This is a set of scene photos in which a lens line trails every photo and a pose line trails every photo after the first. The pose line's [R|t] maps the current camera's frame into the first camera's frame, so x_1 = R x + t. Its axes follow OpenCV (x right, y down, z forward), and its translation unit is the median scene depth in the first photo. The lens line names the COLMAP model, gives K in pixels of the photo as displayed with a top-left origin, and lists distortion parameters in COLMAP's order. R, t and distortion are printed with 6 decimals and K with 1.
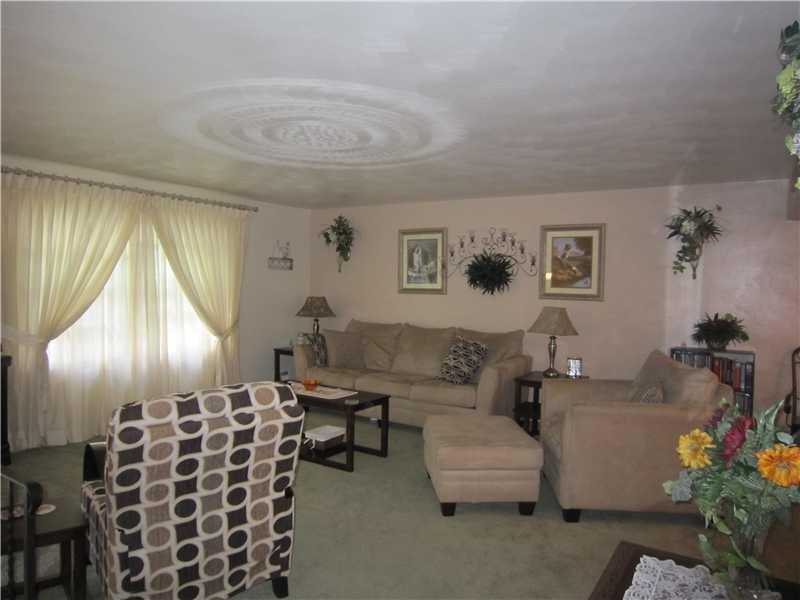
lens RADIAL K [[568.0, 0, 401.4], [0, 568.0, 299.5], [0, 0, 1]] dist [-0.040782, -0.001764]
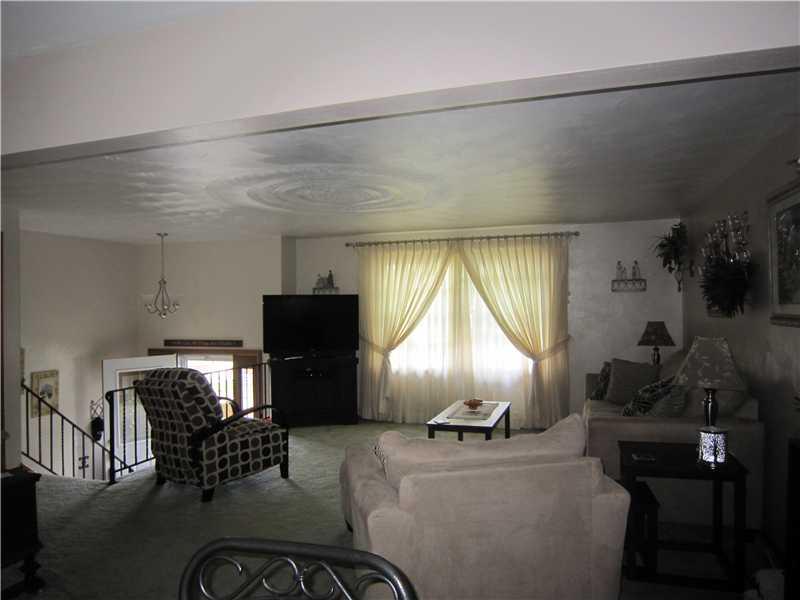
lens RADIAL K [[568.0, 0, 400.2], [0, 568.0, 302.8], [0, 0, 1]] dist [-0.040782, -0.001764]
pose [[0.305108, -0.023985, -0.952016, 0.631186], [-0.002364, 0.999661, -0.025943, -0.011868], [0.952315, 0.010166, 0.304947, 0.425269]]
